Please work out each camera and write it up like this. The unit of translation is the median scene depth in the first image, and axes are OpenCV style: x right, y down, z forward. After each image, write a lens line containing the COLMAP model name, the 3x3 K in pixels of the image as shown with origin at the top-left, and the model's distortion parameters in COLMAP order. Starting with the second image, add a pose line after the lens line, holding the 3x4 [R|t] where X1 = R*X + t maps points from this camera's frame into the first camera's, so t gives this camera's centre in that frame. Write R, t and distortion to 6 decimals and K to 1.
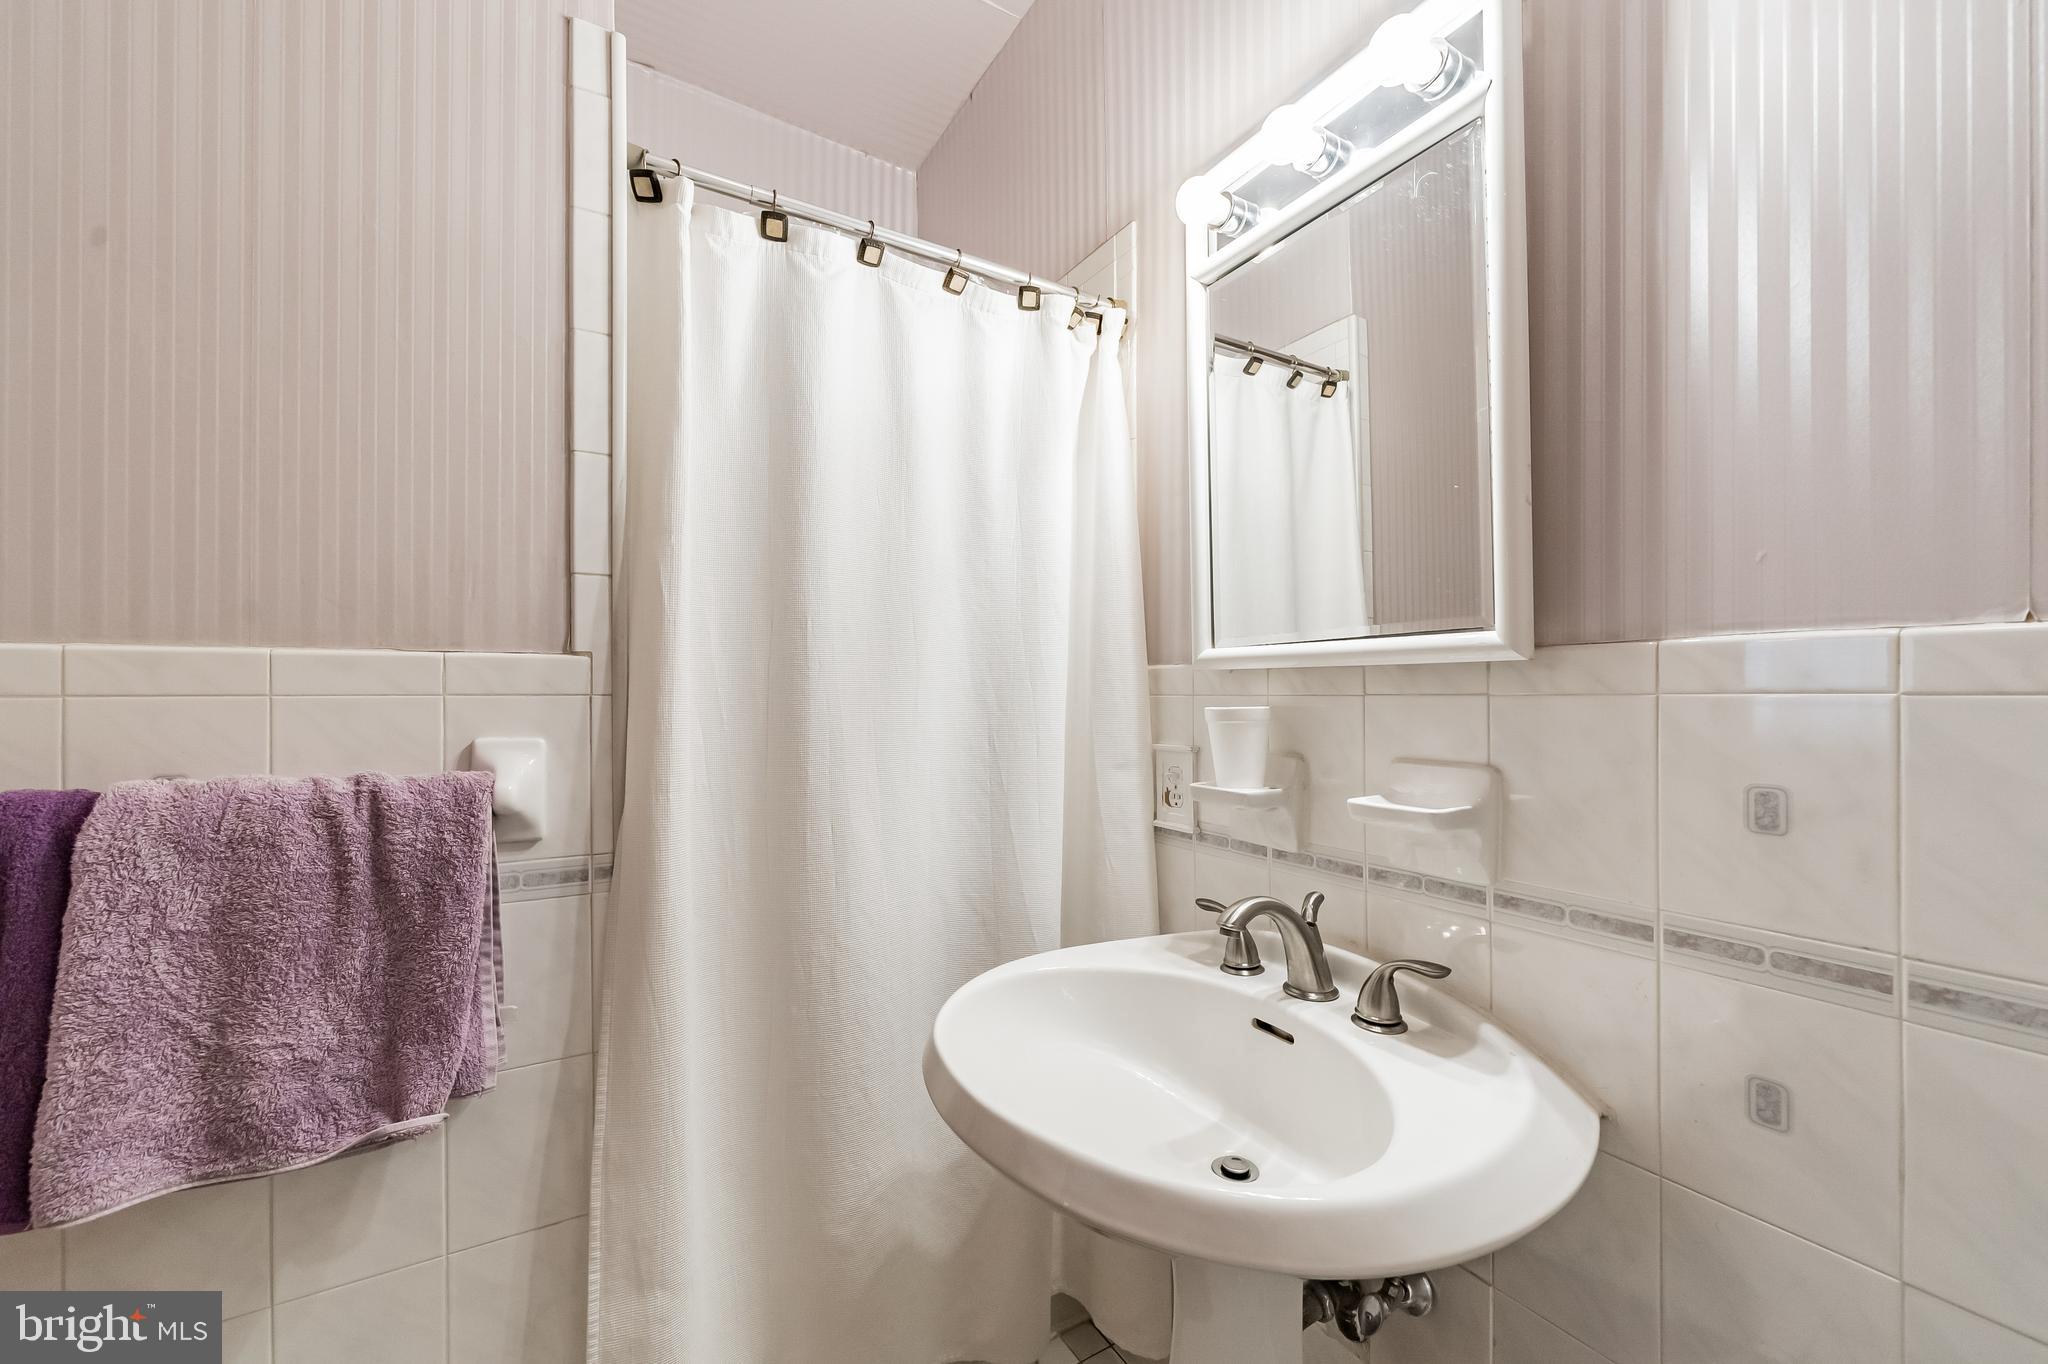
lens RADIAL K [[771.8, 0, 1017.3], [0, 771.8, 687.0], [0, 0, 1]] dist [-0.007828, 0.000767]
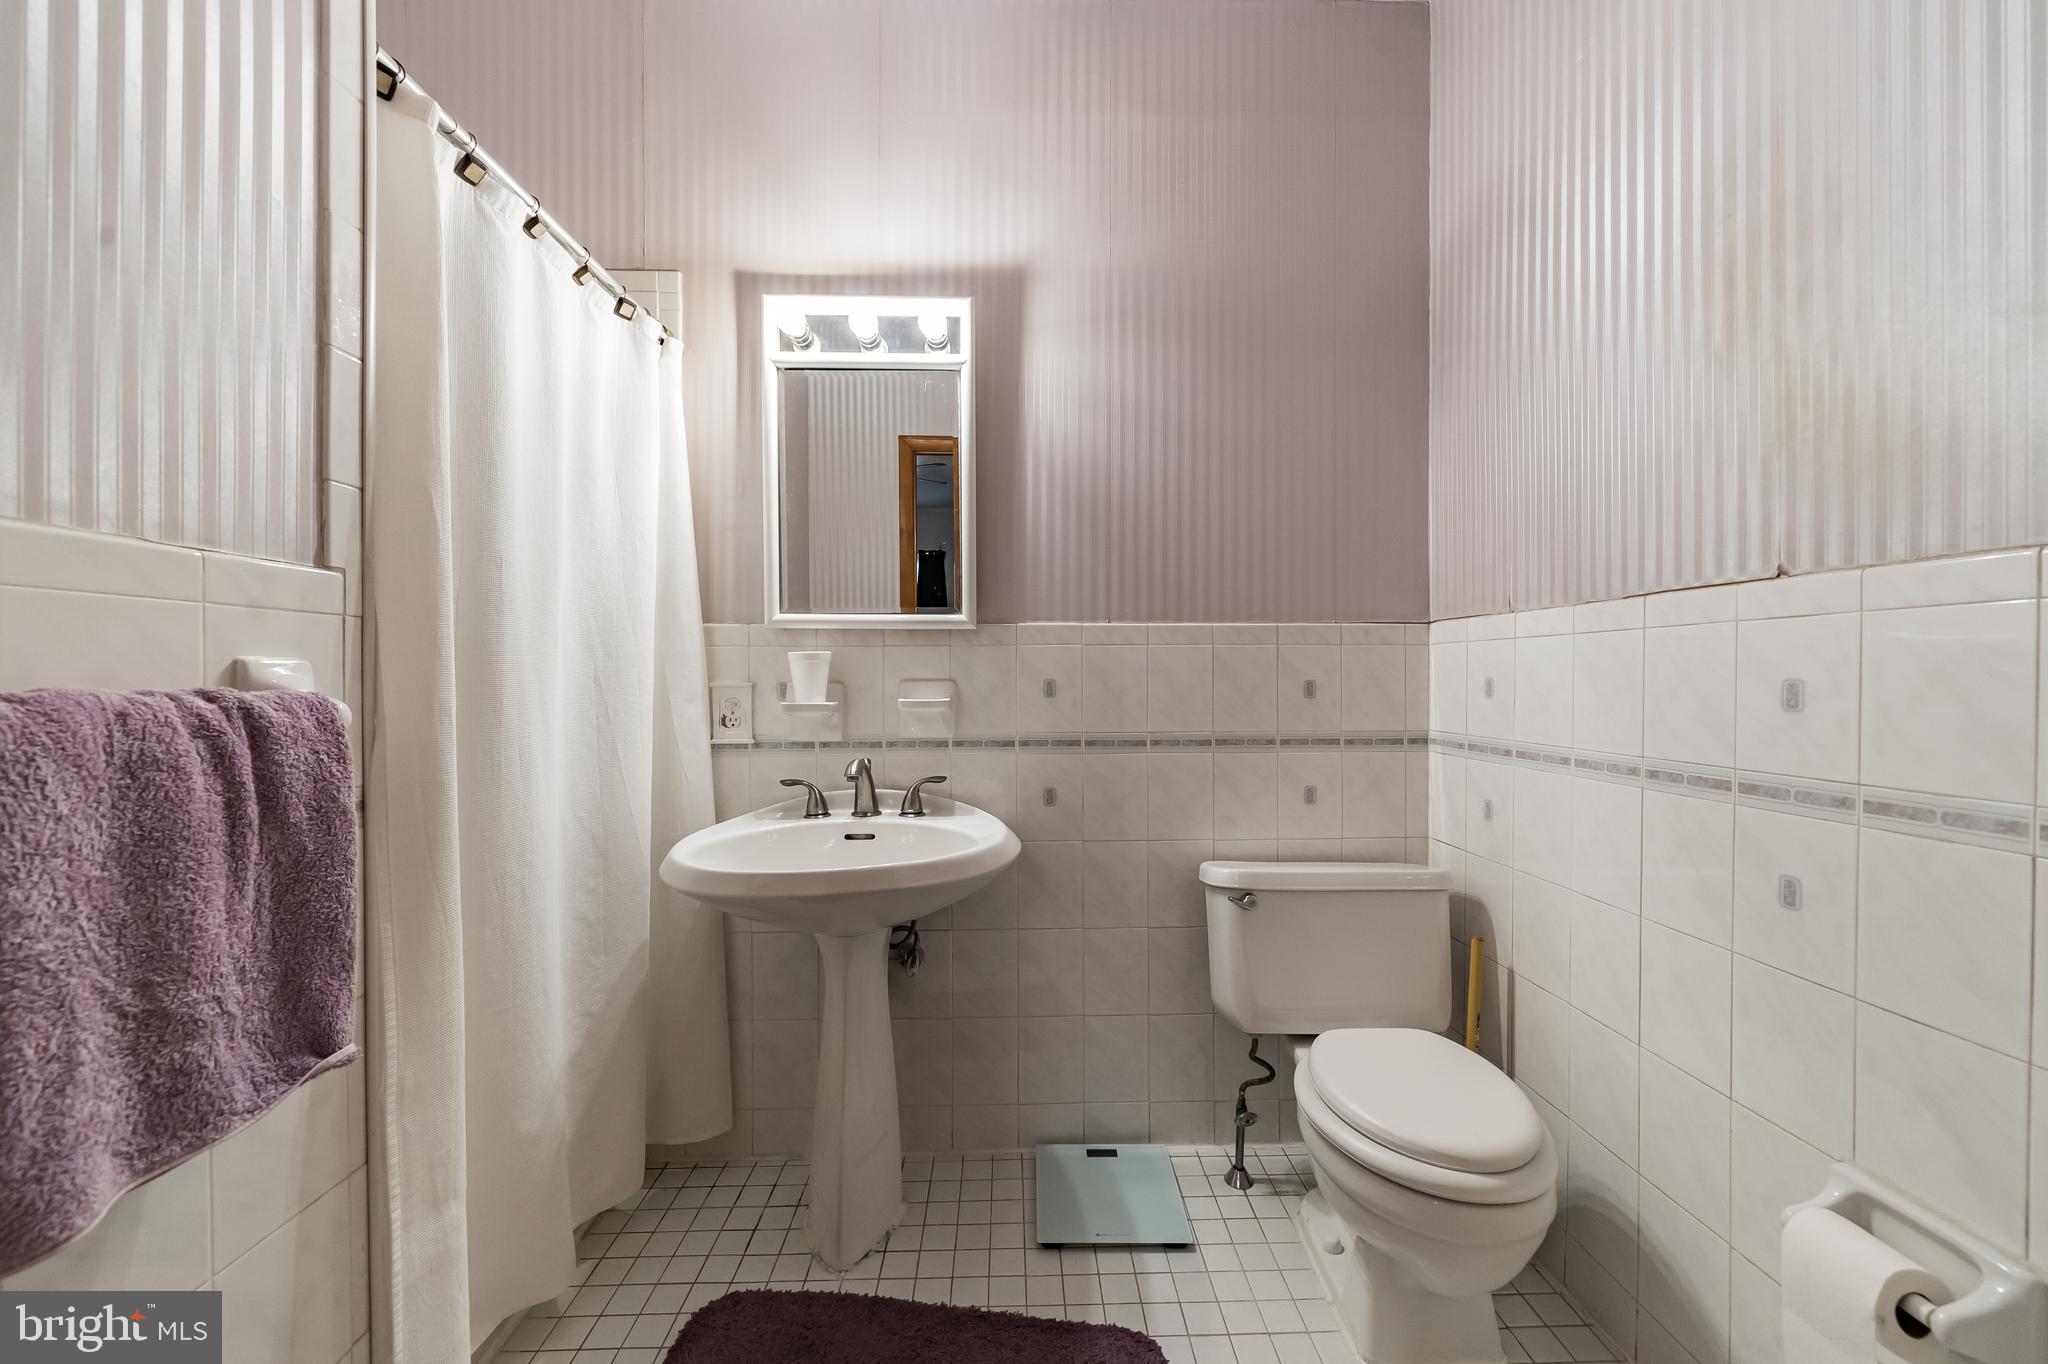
lens RADIAL K [[771.8, 0, 1021.2], [0, 771.8, 677.7], [0, 0, 1]] dist [-0.007828, 0.000767]
pose [[0.485294, 0.000032, 0.874351, -1.011649], [-0.004337, 0.999988, 0.002371, 0.083271], [-0.874340, -0.004943, 0.485289, -0.159558]]
